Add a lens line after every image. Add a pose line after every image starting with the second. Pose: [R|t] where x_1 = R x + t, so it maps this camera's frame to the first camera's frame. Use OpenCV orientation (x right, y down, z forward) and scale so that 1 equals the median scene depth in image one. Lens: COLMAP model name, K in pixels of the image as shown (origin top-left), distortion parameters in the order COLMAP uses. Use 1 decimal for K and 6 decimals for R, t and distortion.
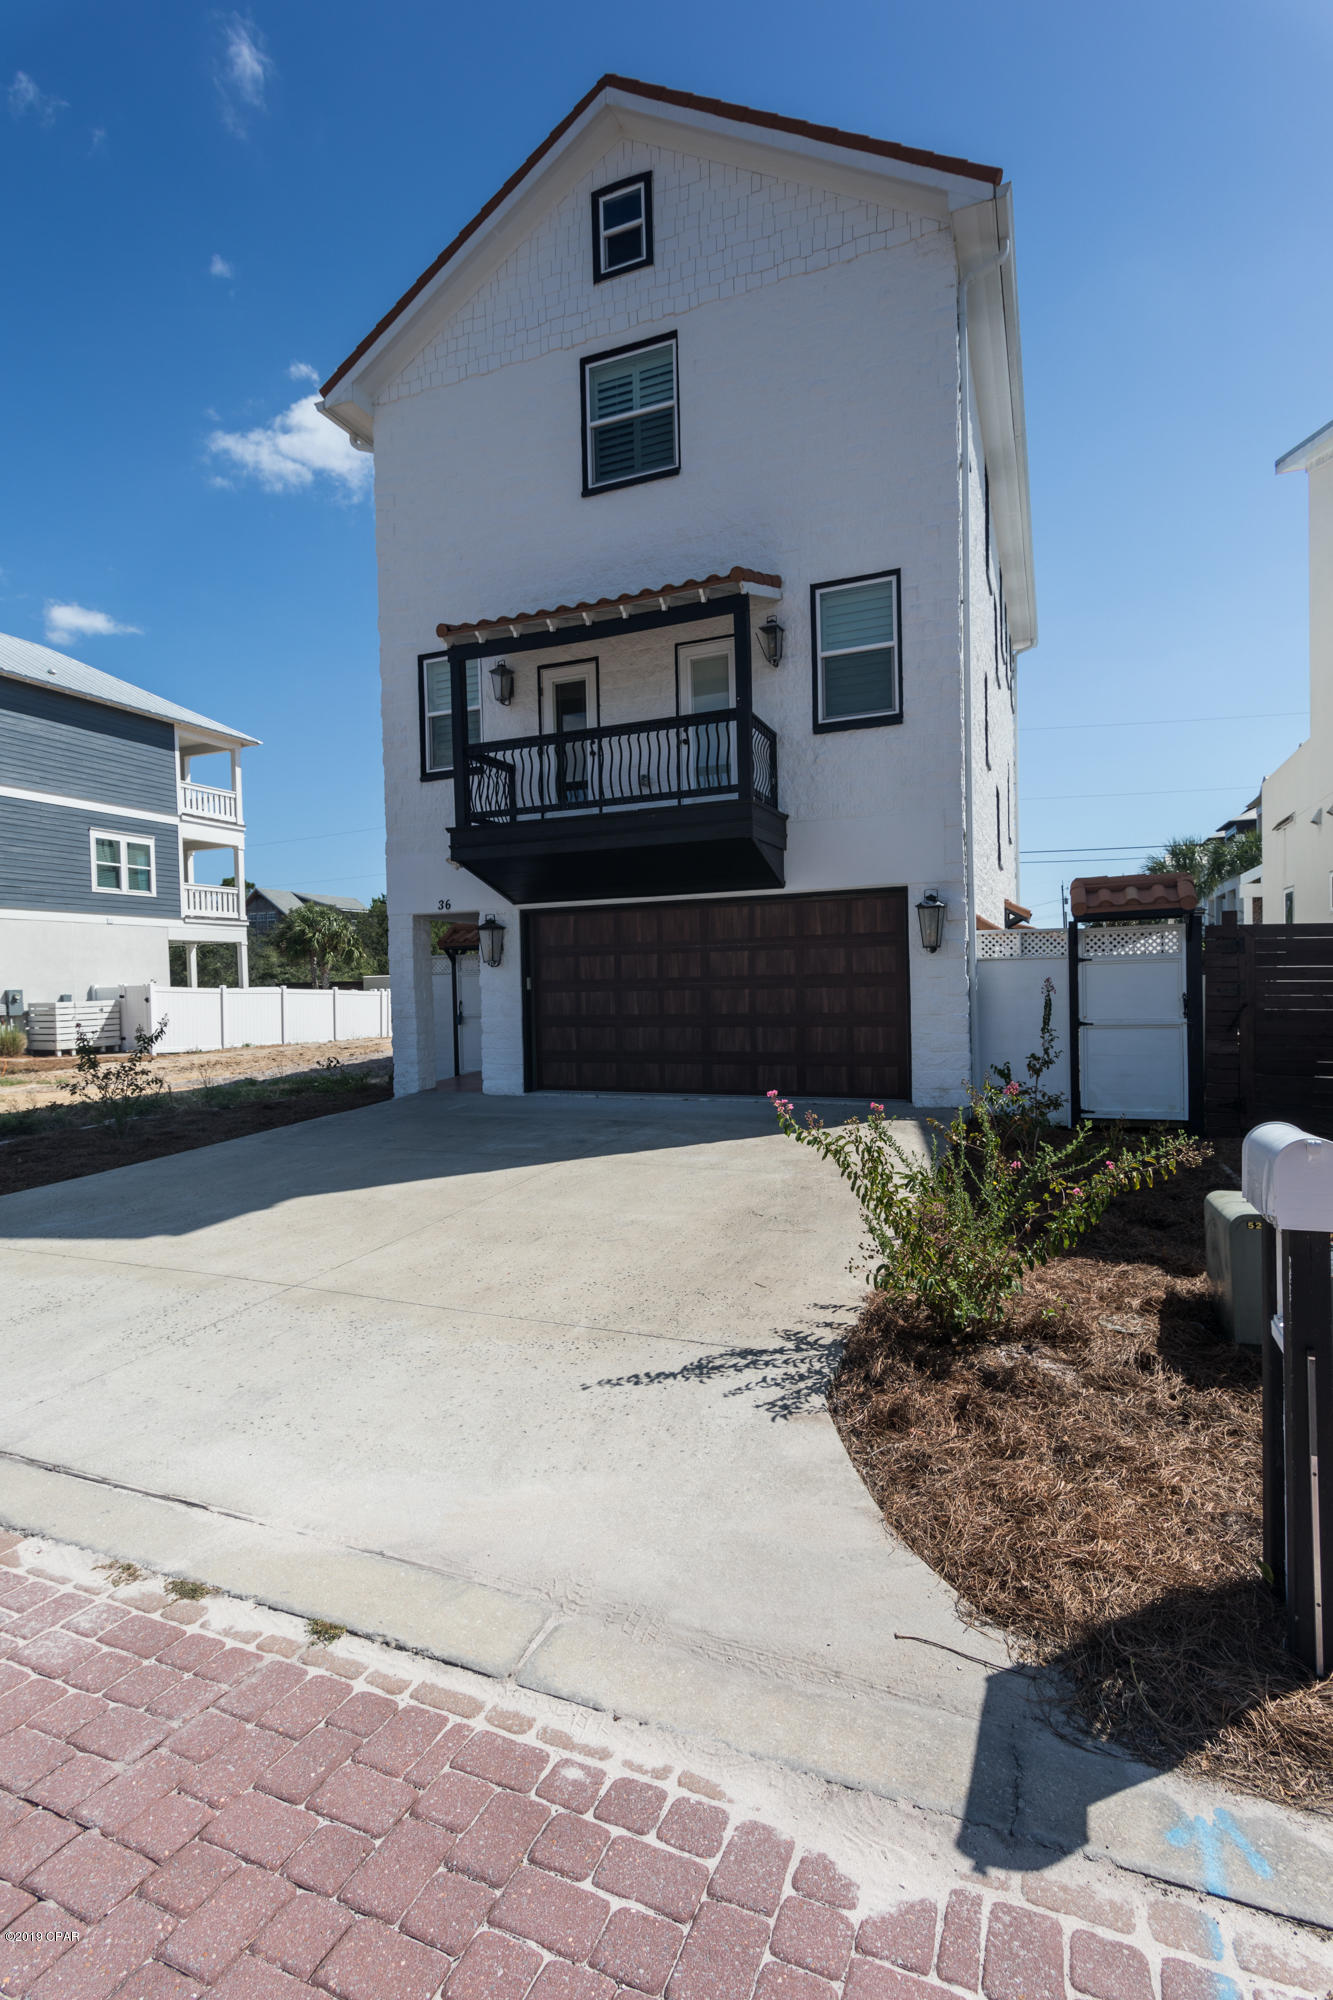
lens RADIAL K [[963.8, 0, 666.5], [0, 963.8, 1000.0], [0, 0, 1]] dist [0.003681, -0.000582]
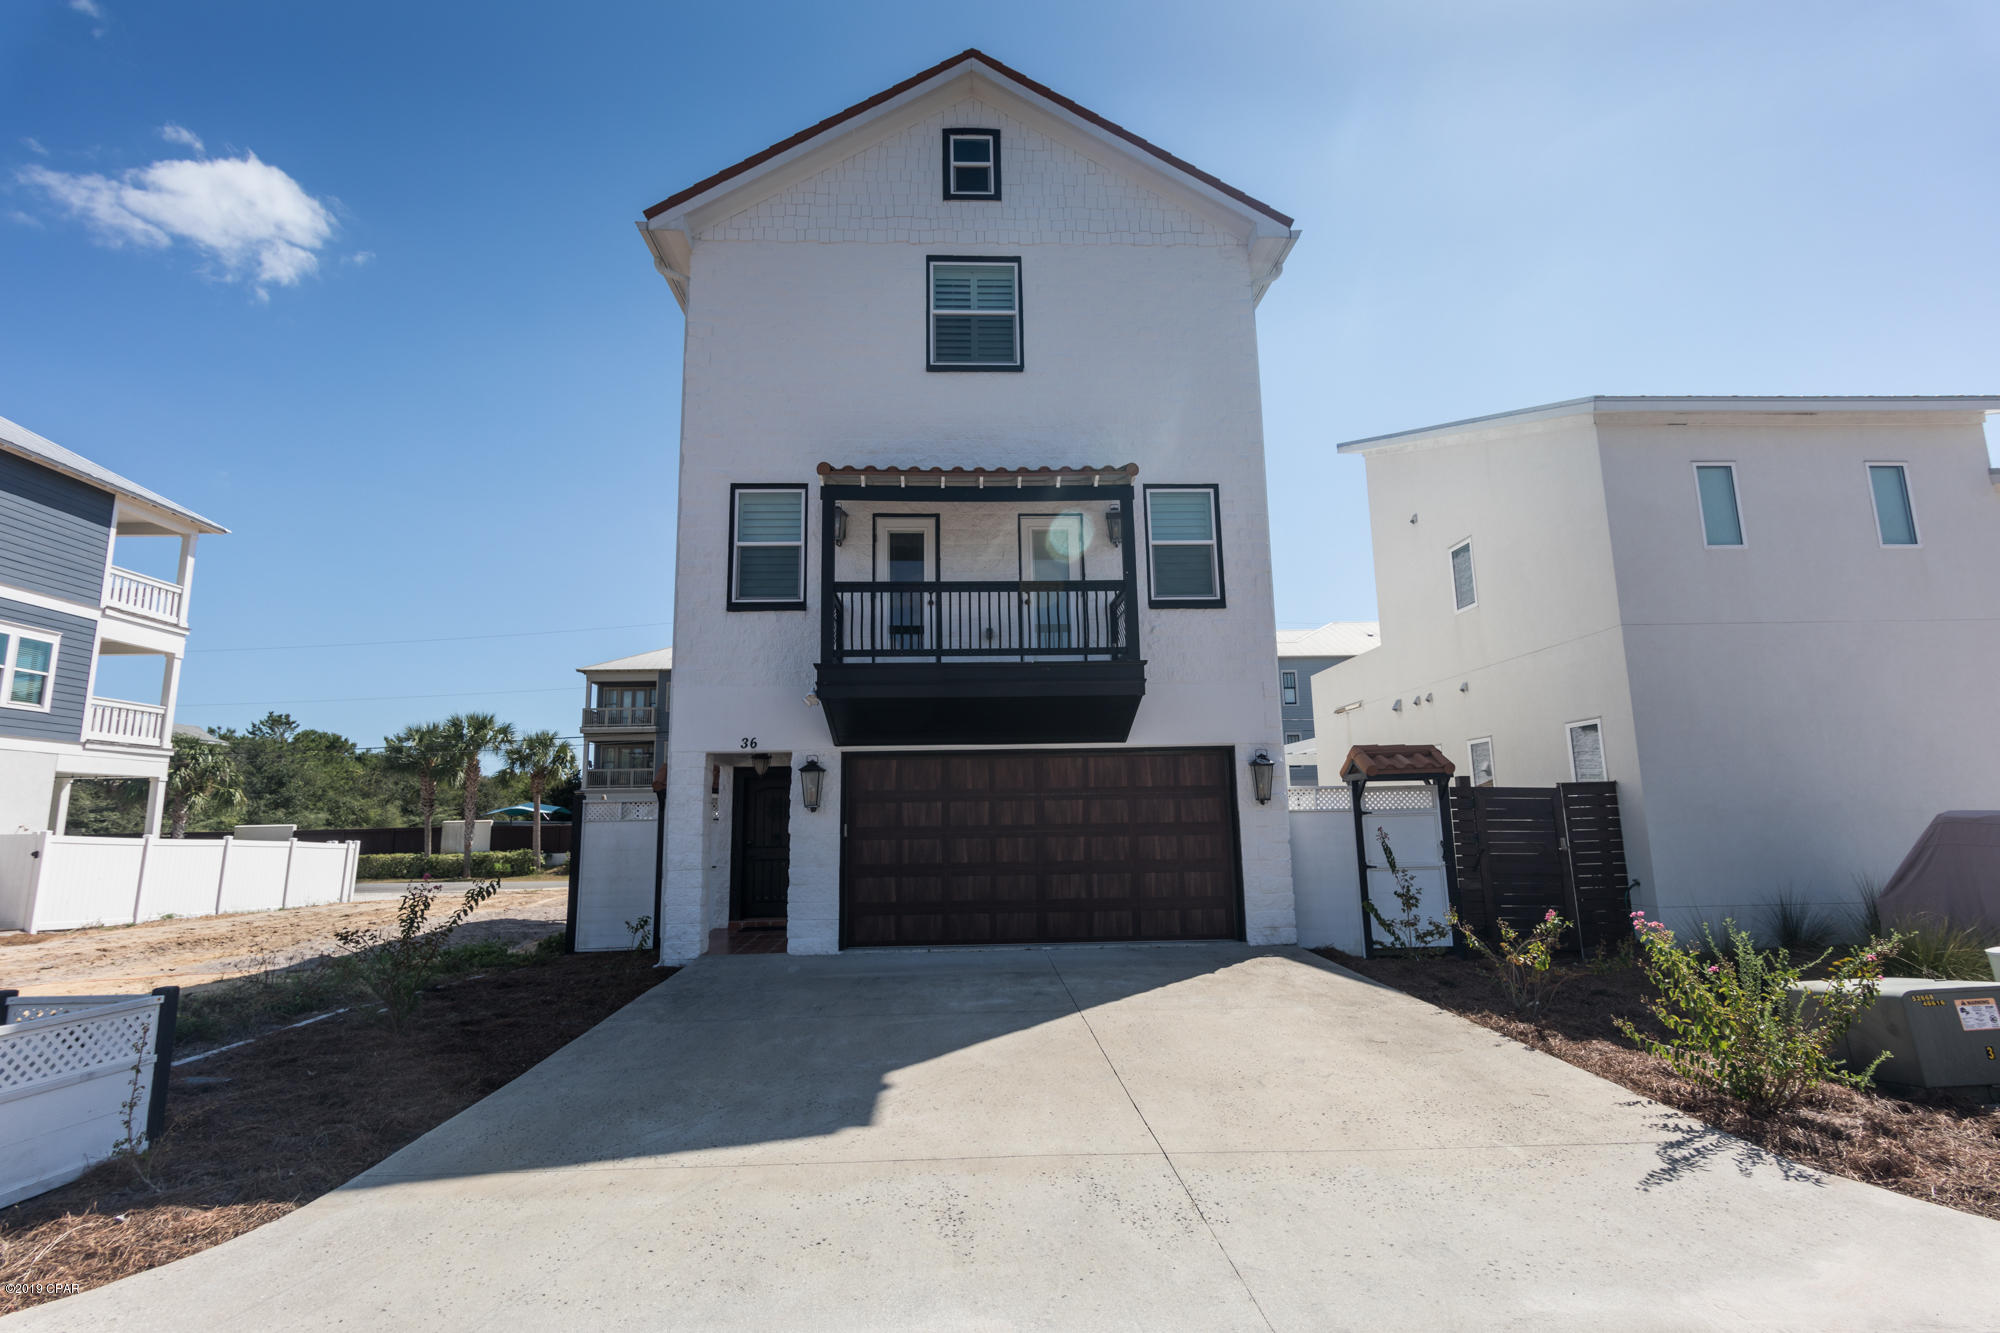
lens RADIAL K [[963.8, 0, 988.3], [0, 963.8, 658.6], [0, 0, 1]] dist [0.003681, -0.000582]
pose [[0.907107, 0.080313, 0.413168, -0.450513], [0.003869, 0.979994, -0.198989, 0.006941], [-0.420883, 0.182103, 0.888648, 0.075950]]
